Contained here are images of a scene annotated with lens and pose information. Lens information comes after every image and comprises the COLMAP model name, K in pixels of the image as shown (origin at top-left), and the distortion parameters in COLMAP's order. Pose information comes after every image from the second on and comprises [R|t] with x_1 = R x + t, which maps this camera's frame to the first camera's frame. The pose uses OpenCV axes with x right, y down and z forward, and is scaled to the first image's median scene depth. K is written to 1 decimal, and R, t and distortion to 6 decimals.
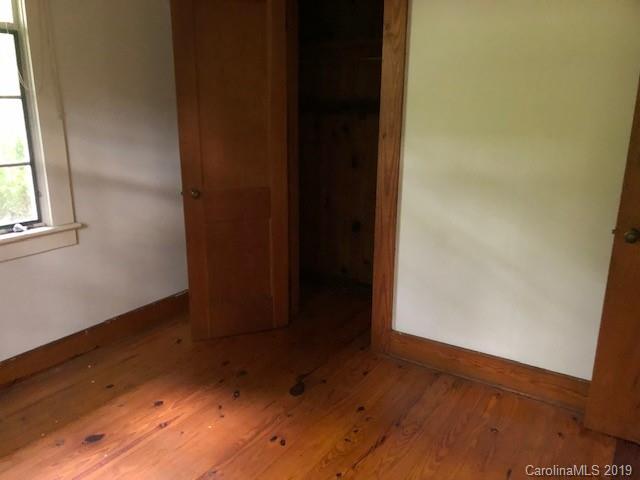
lens RADIAL K [[527.1, 0, 323.8], [0, 527.1, 243.8], [0, 0, 1]] dist [0.052224, -0.045536]
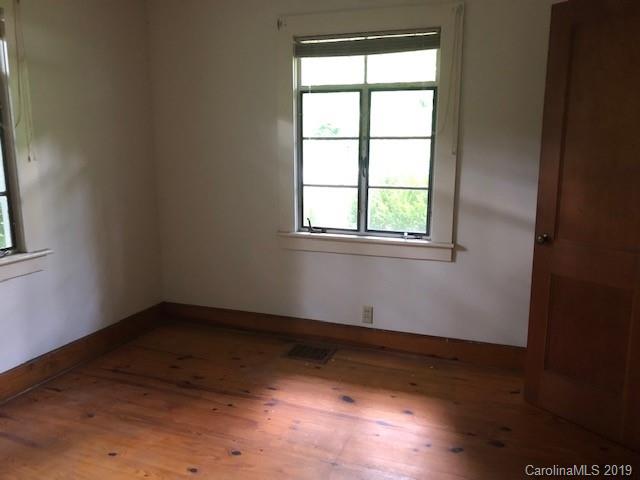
lens RADIAL K [[527.1, 0, 322.8], [0, 527.1, 240.0], [0, 0, 1]] dist [0.052224, -0.045536]
pose [[0.206993, 0.160090, -0.965156, 0.603962], [-0.256922, 0.960791, 0.104265, -0.097225], [0.944005, 0.226387, 0.240007, 0.473432]]
